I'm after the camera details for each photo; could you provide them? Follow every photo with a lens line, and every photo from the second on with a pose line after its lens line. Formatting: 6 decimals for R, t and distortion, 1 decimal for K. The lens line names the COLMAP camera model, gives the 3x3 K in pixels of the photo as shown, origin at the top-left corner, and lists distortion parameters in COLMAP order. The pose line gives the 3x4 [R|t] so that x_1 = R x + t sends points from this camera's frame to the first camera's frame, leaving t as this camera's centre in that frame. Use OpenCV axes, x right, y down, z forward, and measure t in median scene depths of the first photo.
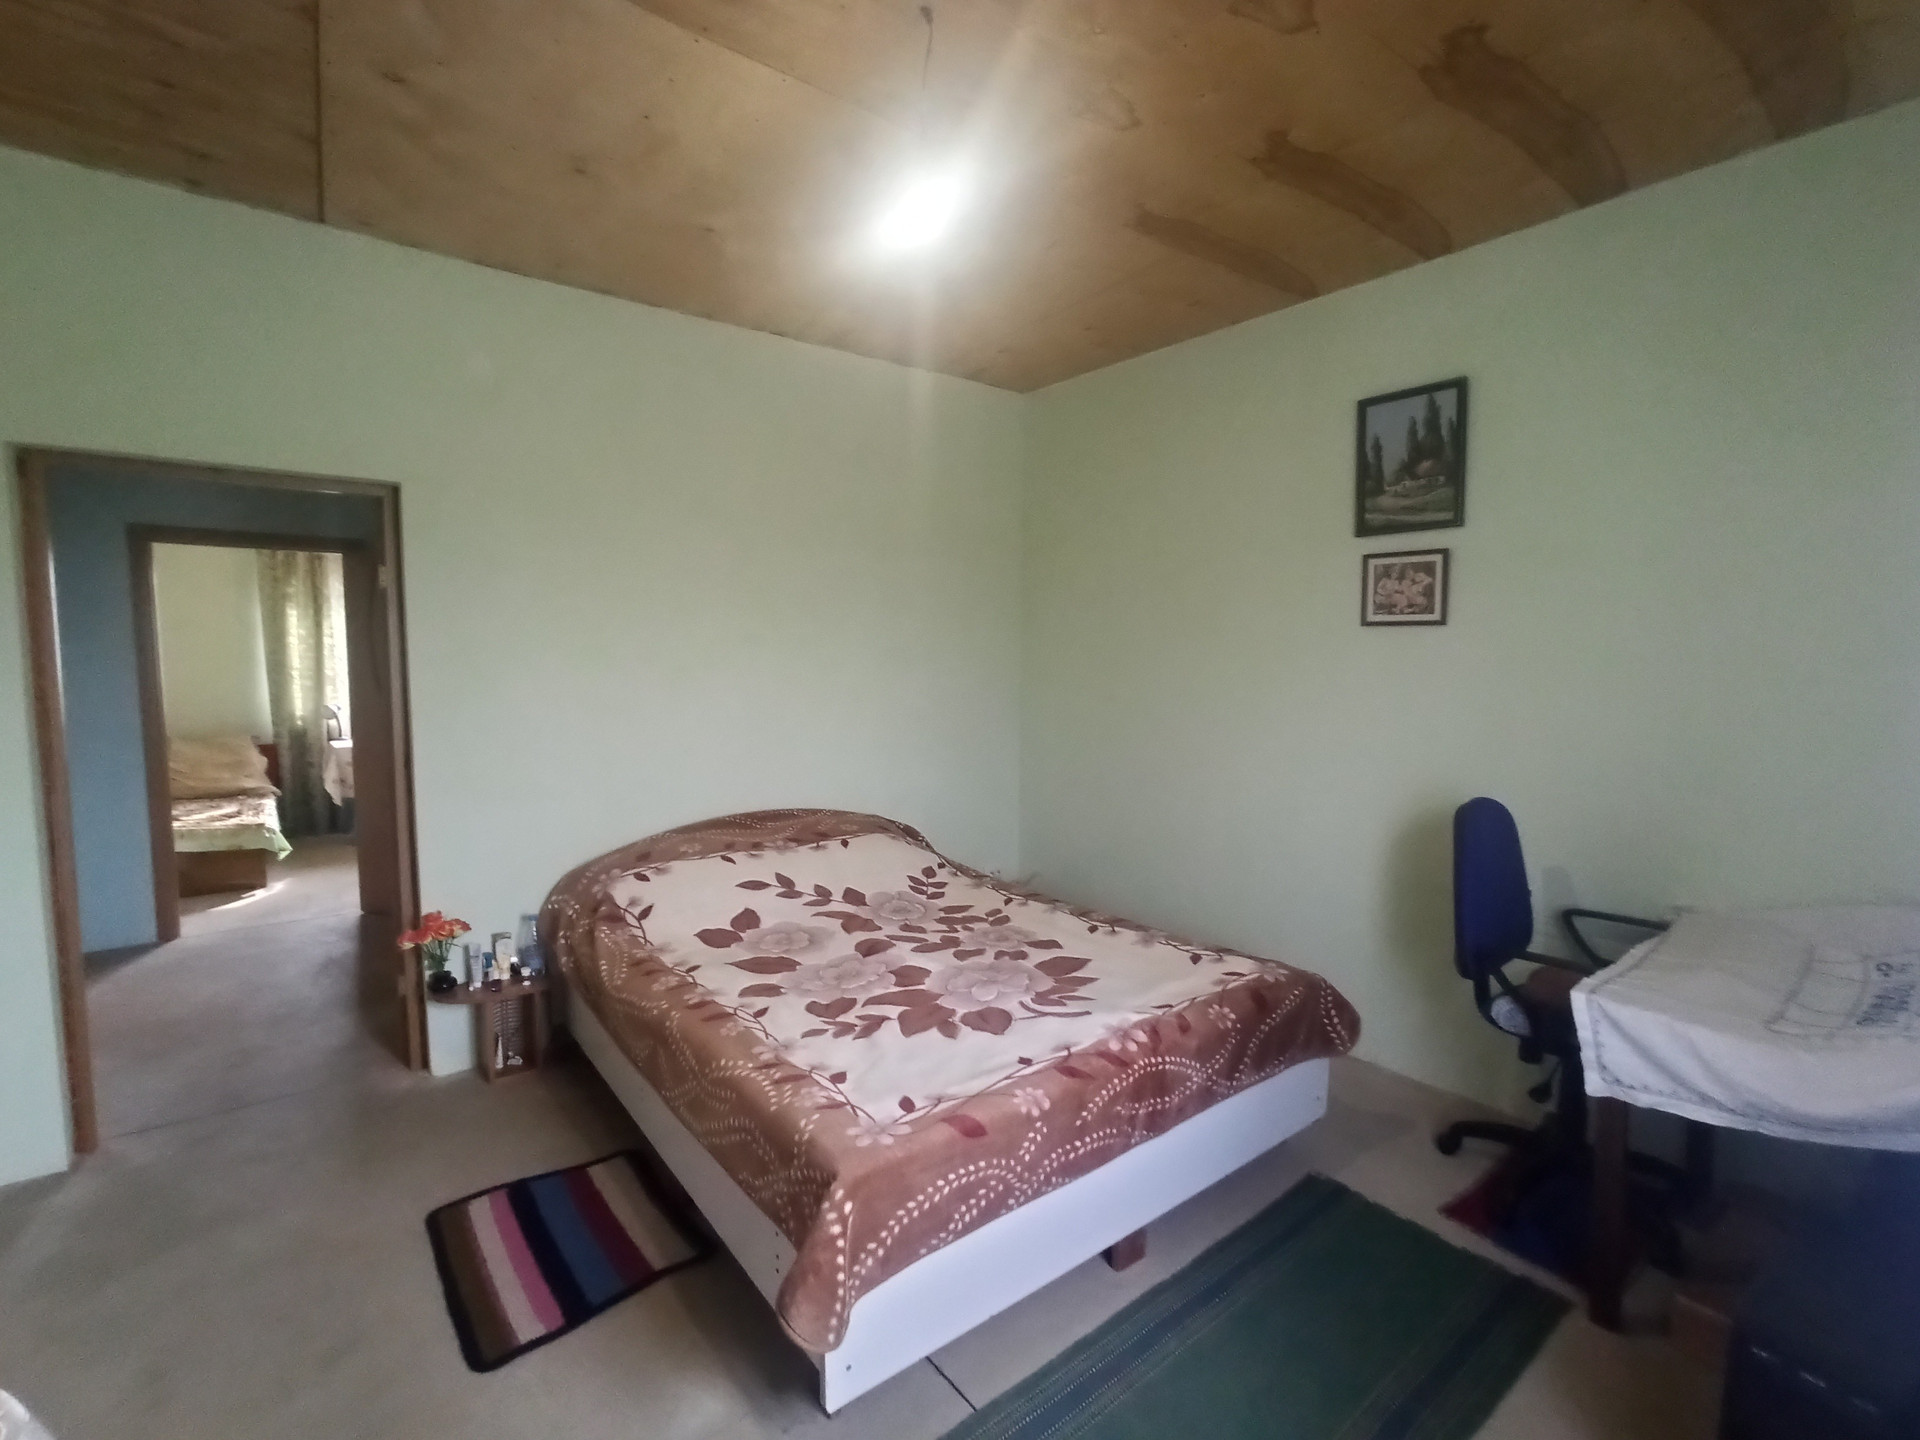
lens RADIAL K [[876.1, 0, 962.0], [0, 876.1, 726.5], [0, 0, 1]] dist [-0.069024, 0.044779]
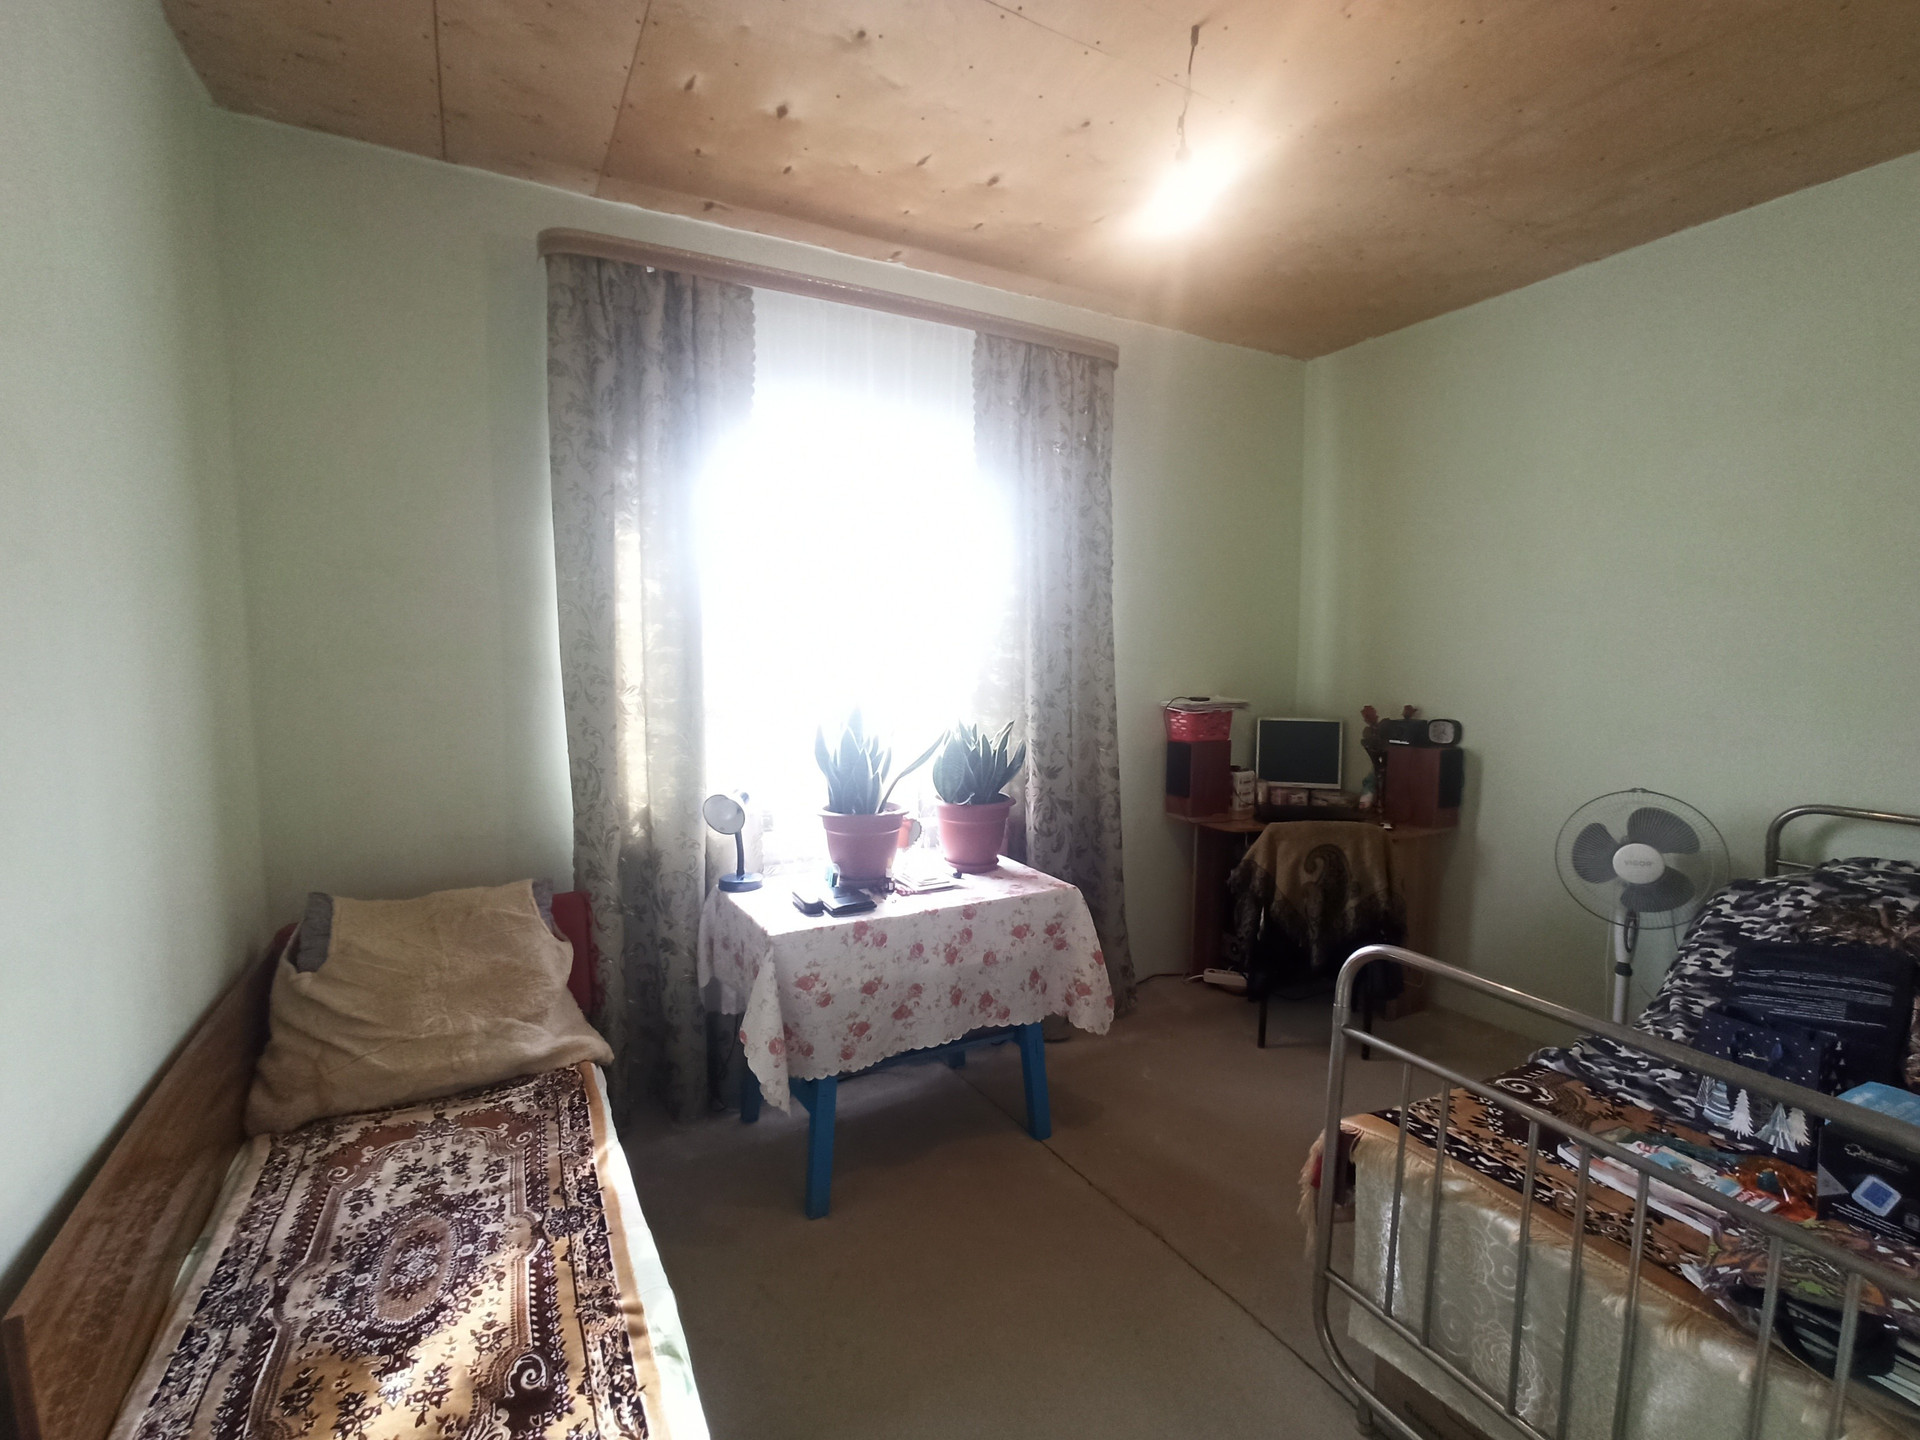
lens RADIAL K [[876.1, 0, 962.0], [0, 876.1, 726.5], [0, 0, 1]] dist [-0.069024, 0.044779]
pose [[0.984917, 0.007804, -0.172853, -0.580786], [-0.006538, 0.999947, 0.007891, -0.056080], [0.172905, -0.006642, 0.984916, 0.660952]]
